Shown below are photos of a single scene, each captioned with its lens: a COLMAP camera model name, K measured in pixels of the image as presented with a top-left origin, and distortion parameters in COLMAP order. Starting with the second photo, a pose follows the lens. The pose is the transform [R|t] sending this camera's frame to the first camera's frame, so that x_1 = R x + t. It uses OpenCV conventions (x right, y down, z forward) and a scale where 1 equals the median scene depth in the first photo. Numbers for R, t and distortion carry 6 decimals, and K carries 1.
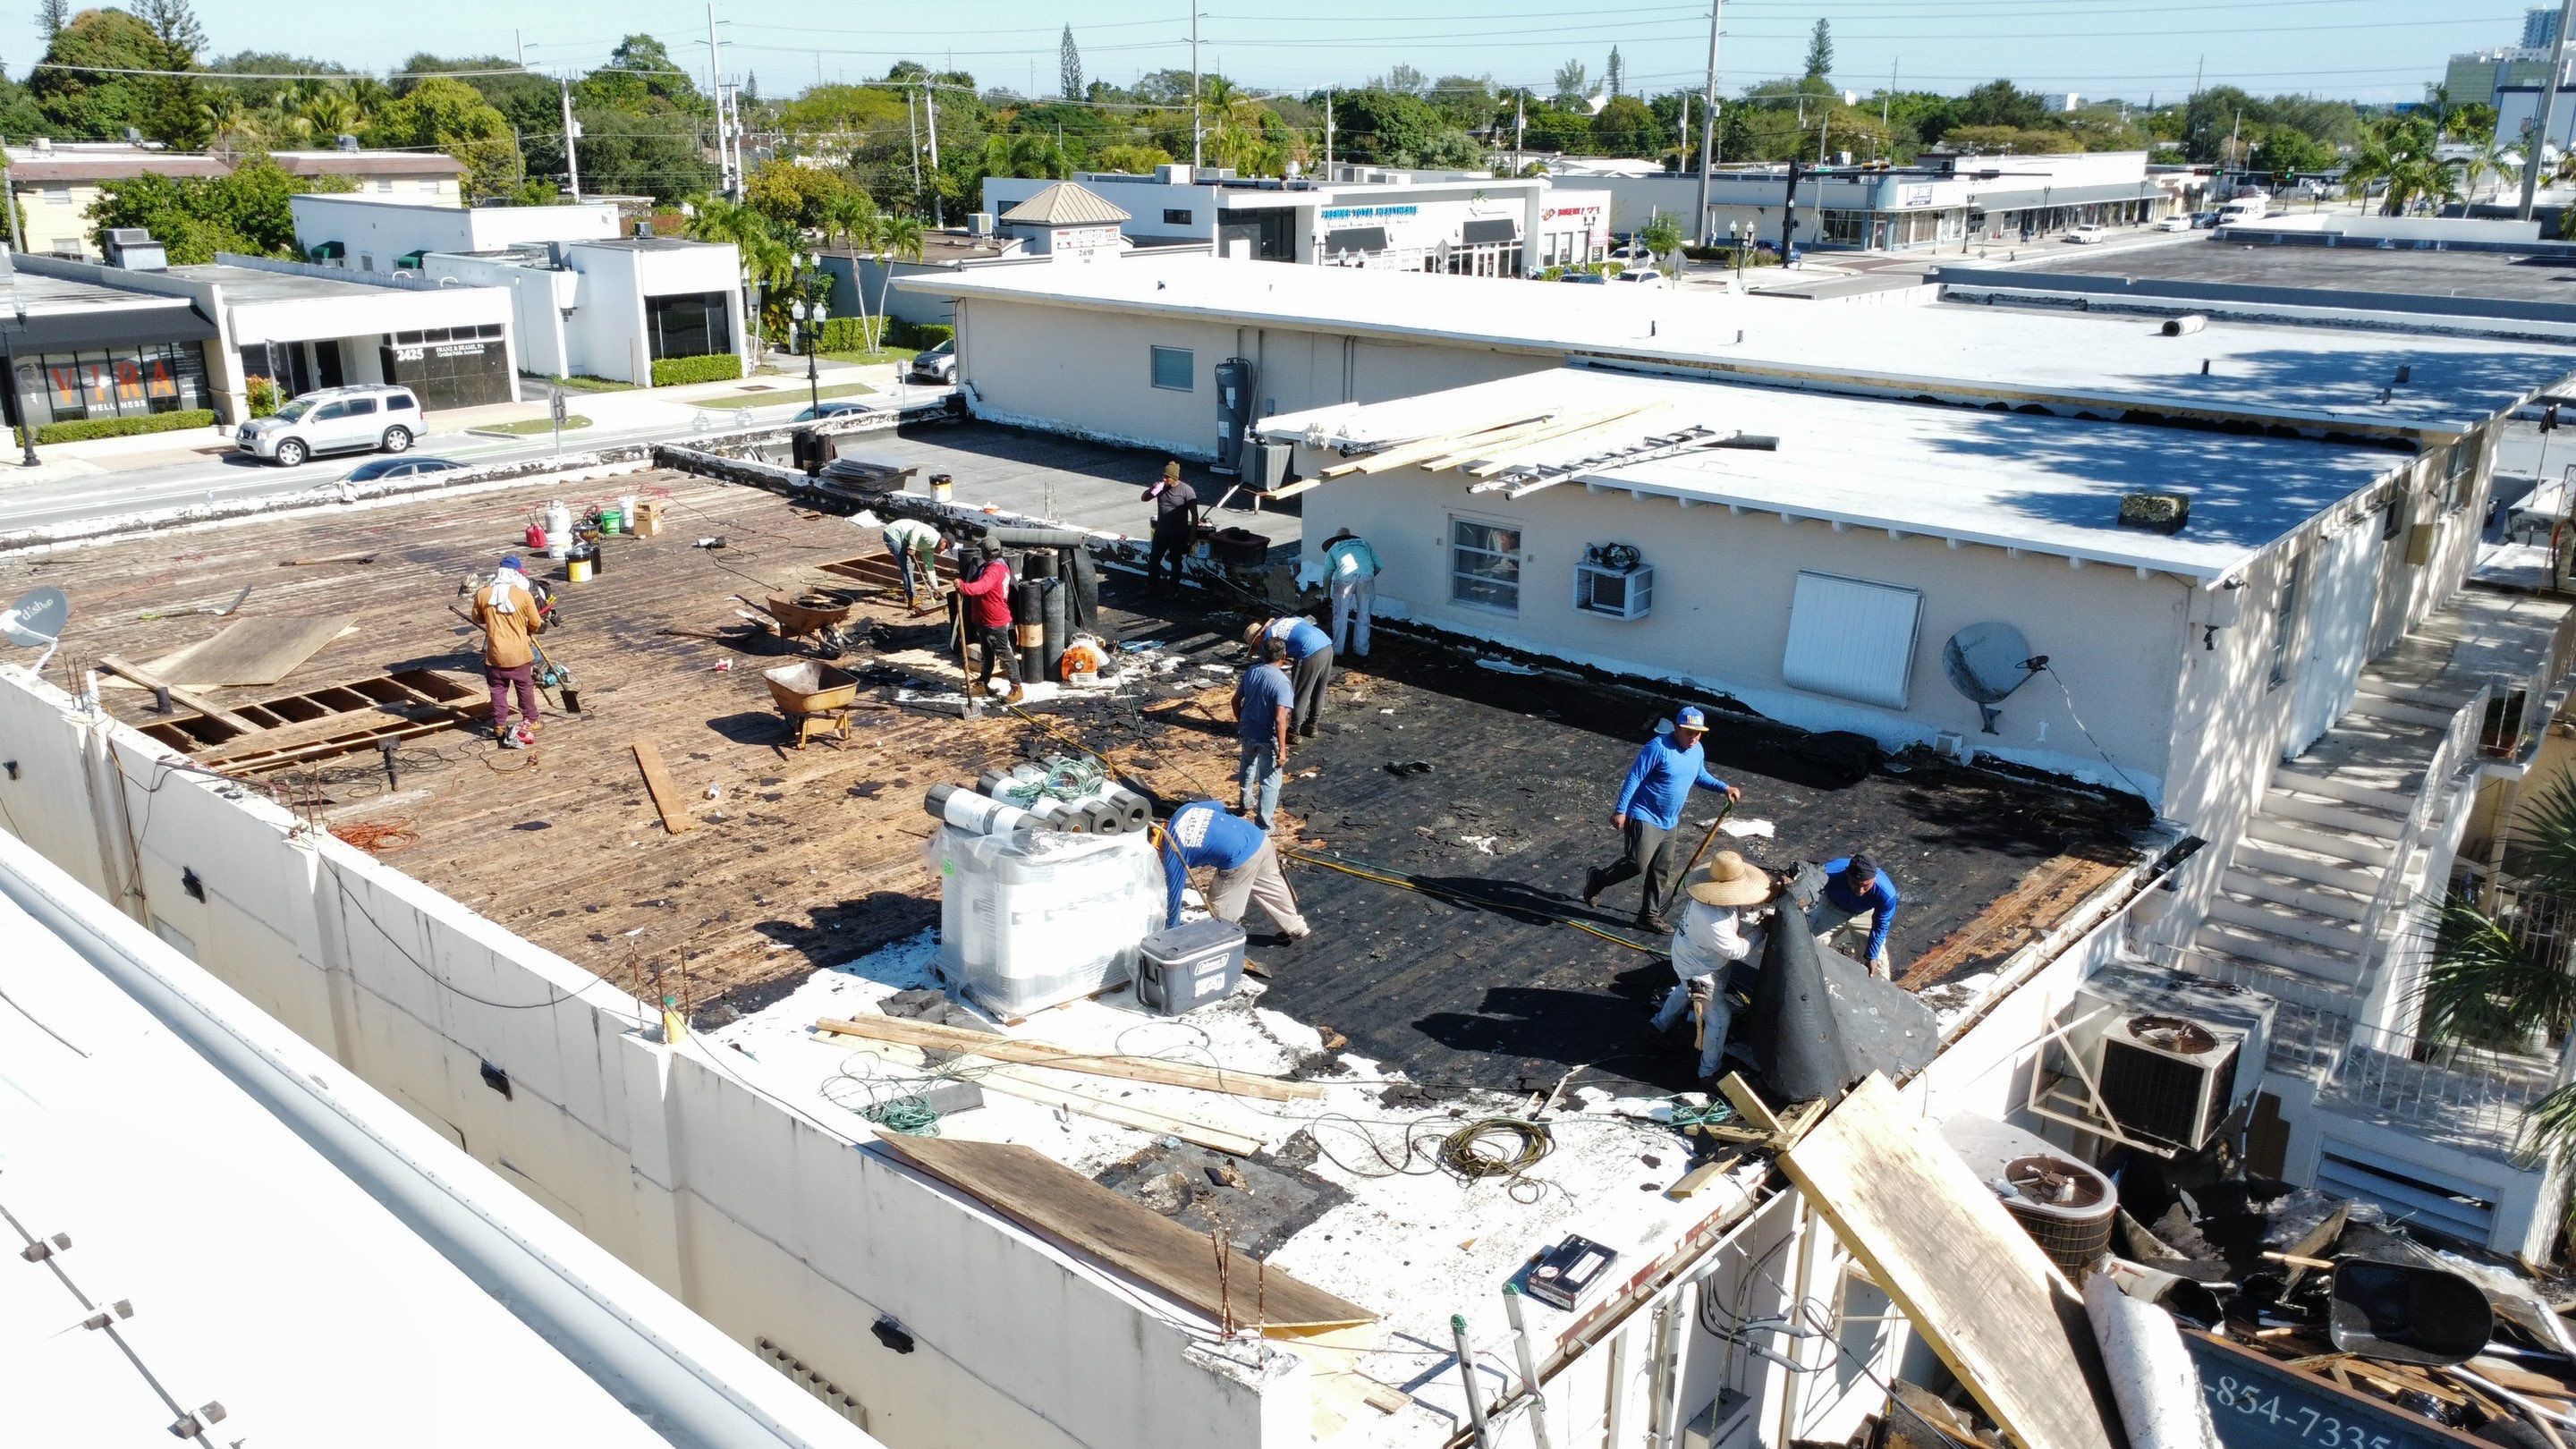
lens RADIAL K [[1926.4, 0, 1283.2], [0, 1926.4, 735.5], [0, 0, 1]] dist [0.006843, -0.002966]
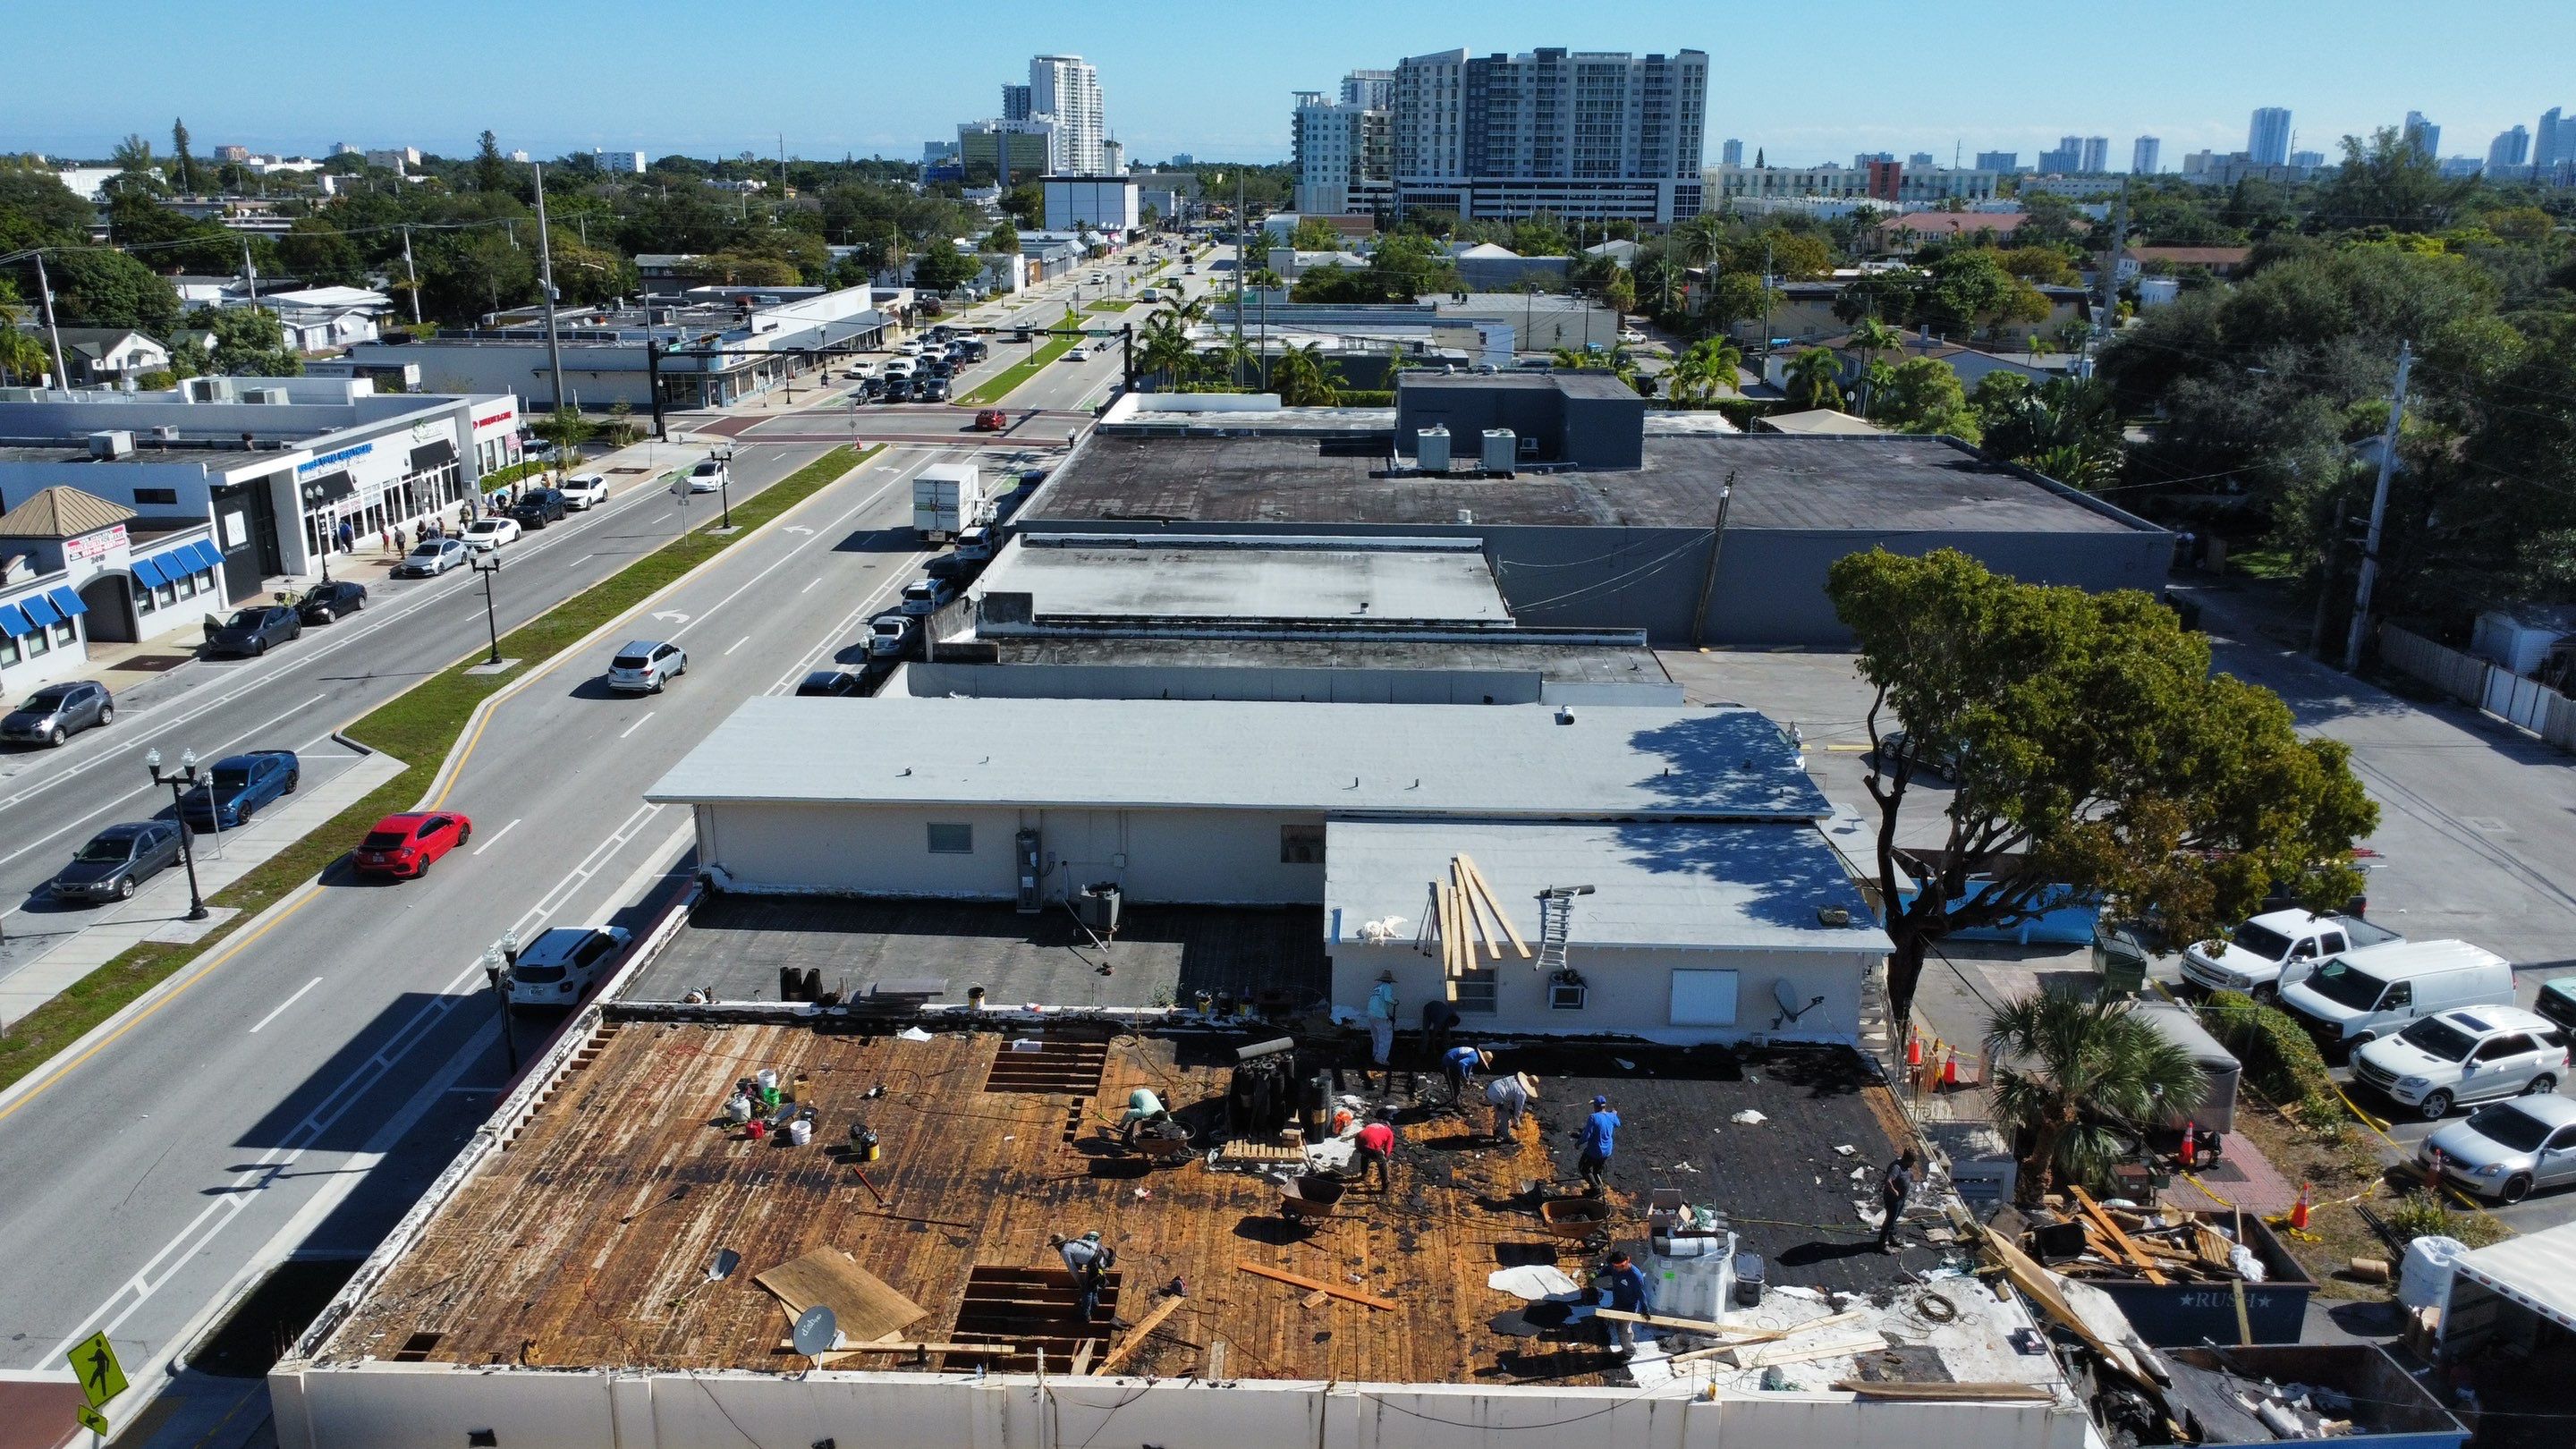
lens RADIAL K [[1926.4, 0, 1283.2], [0, 1926.4, 735.5], [0, 0, 1]] dist [0.006843, -0.002966]
pose [[0.770285, -0.182858, 0.610920, -0.370739], [0.195343, 0.979612, 0.046913, -0.152413], [-0.607043, 0.083203, 0.790301, -0.098744]]
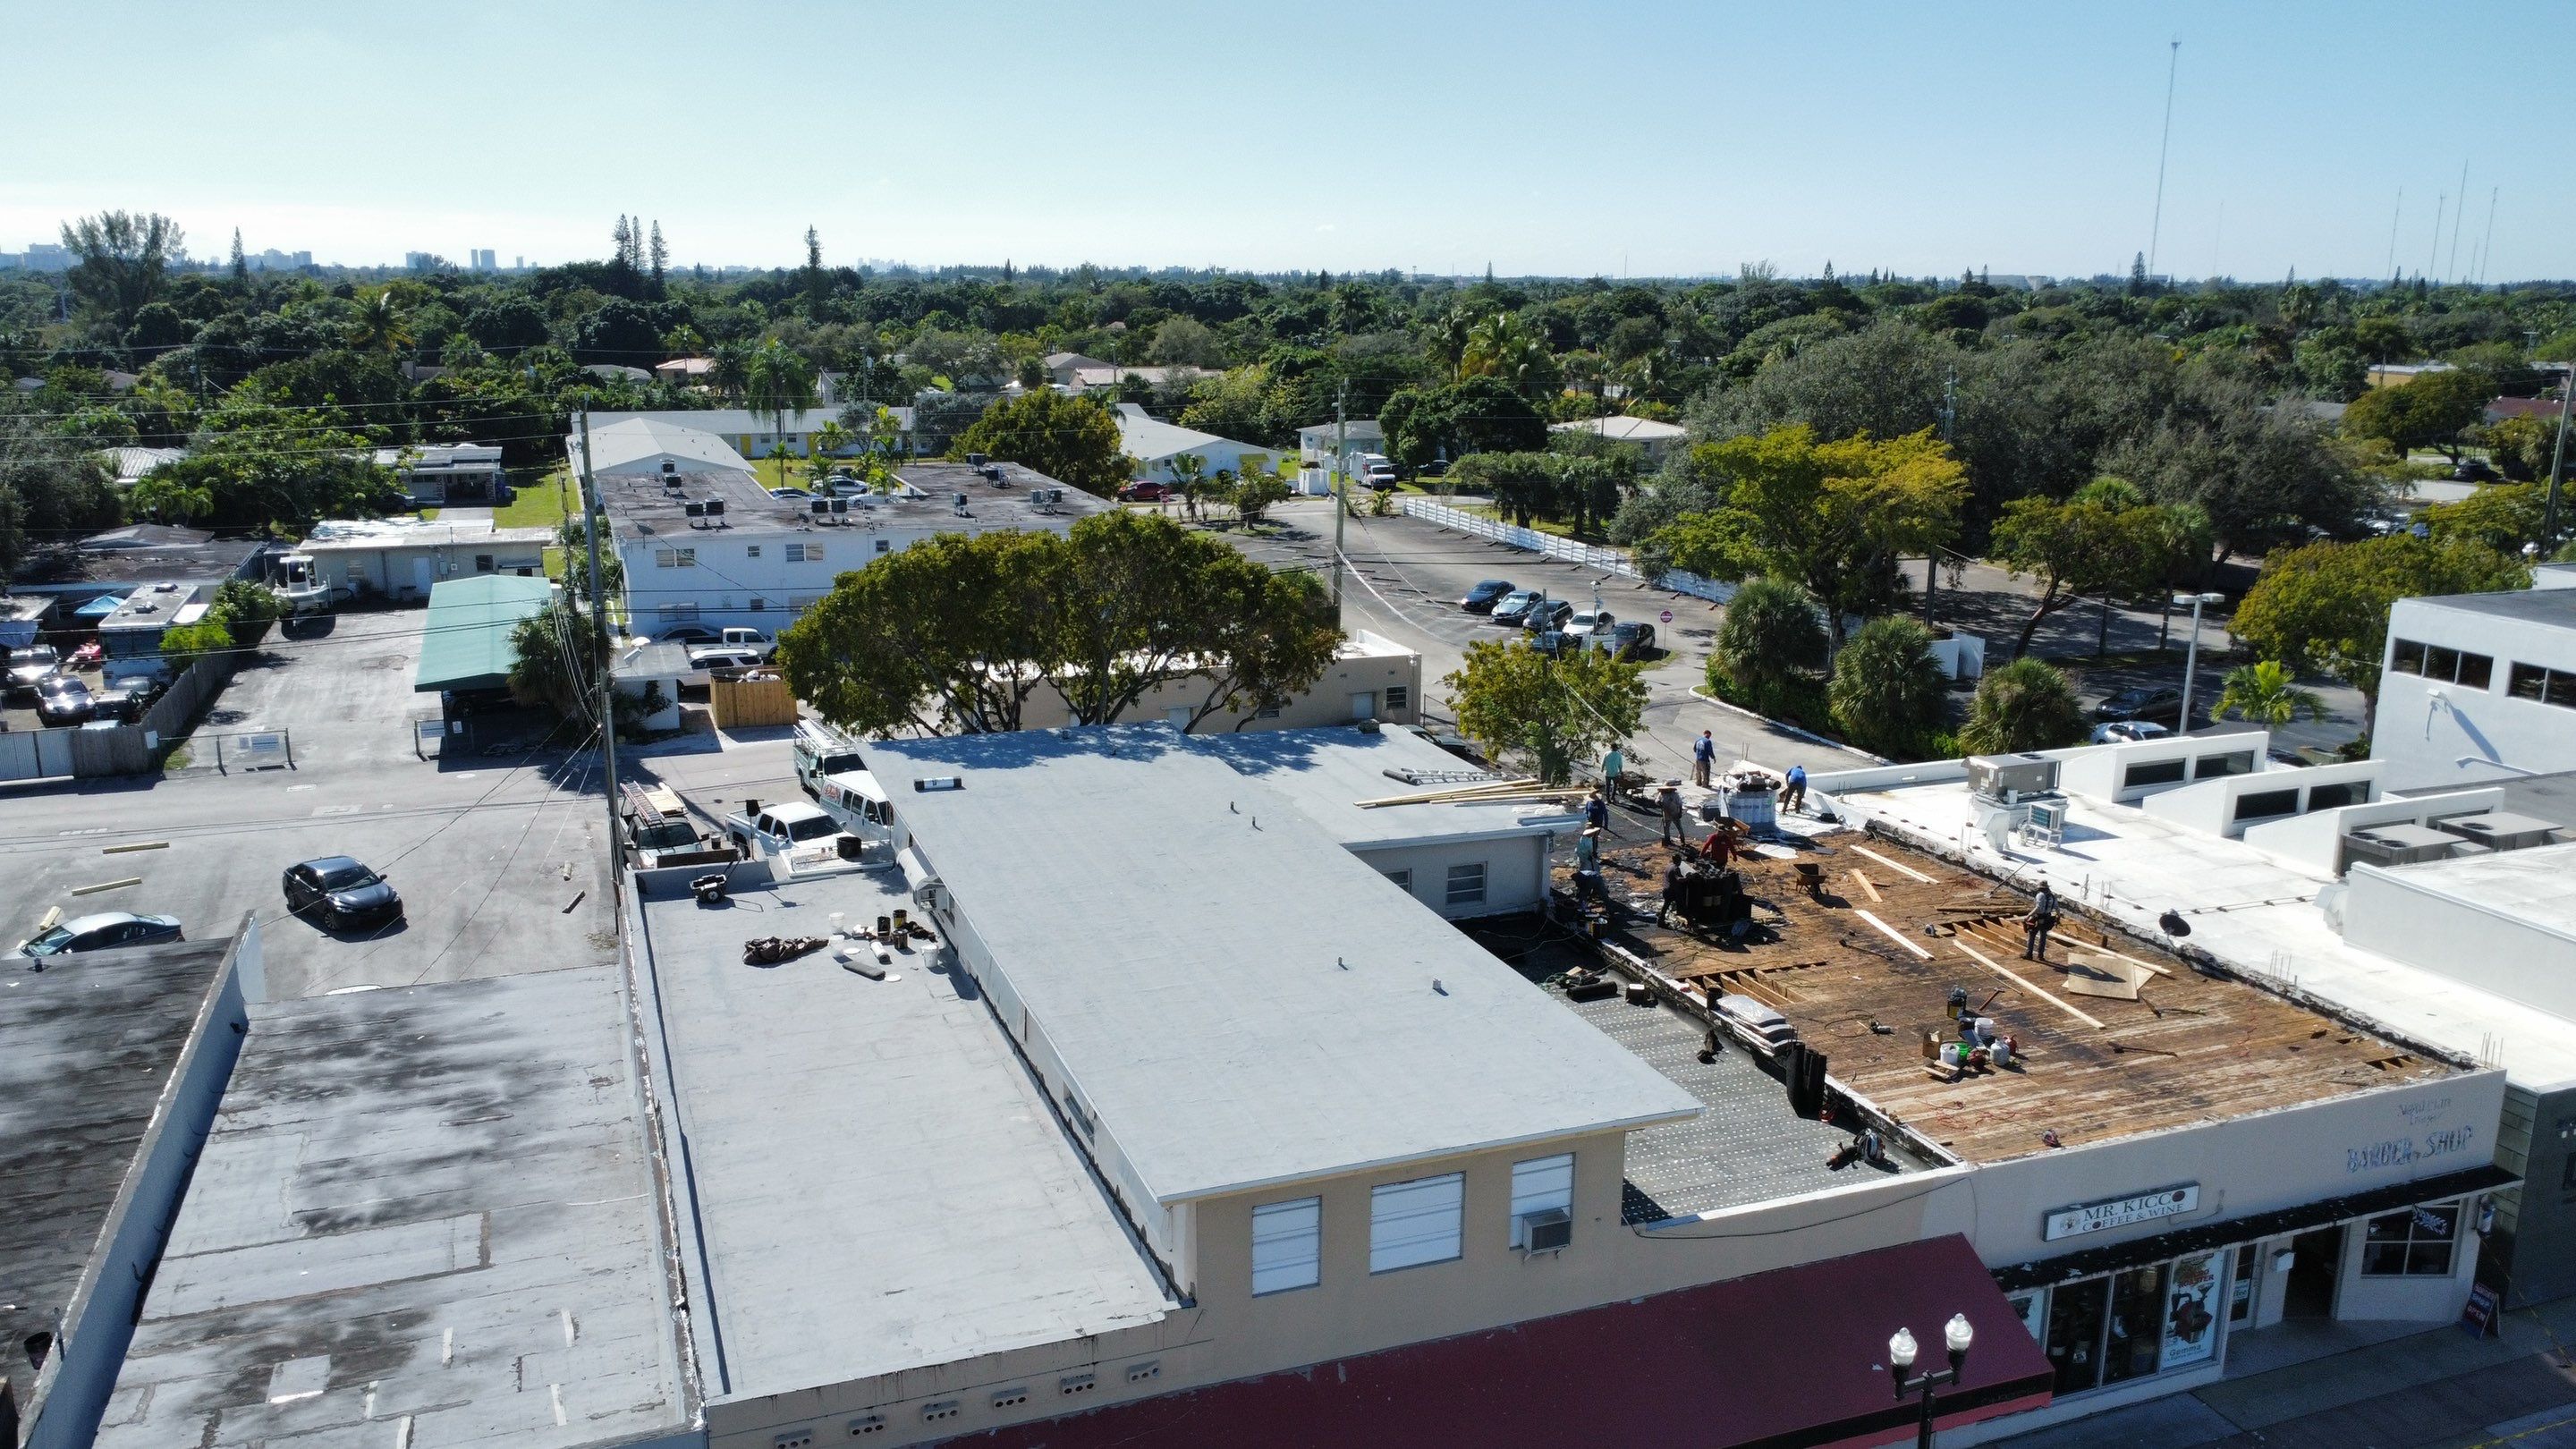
lens RADIAL K [[1926.4, 0, 1283.2], [0, 1926.4, 735.5], [0, 0, 1]] dist [0.006843, -0.002966]
pose [[-0.881269, -0.121181, 0.456815, -0.235295], [0.134745, 0.862029, 0.488619, -0.459526], [-0.453000, 0.492159, -0.743351, 0.950092]]
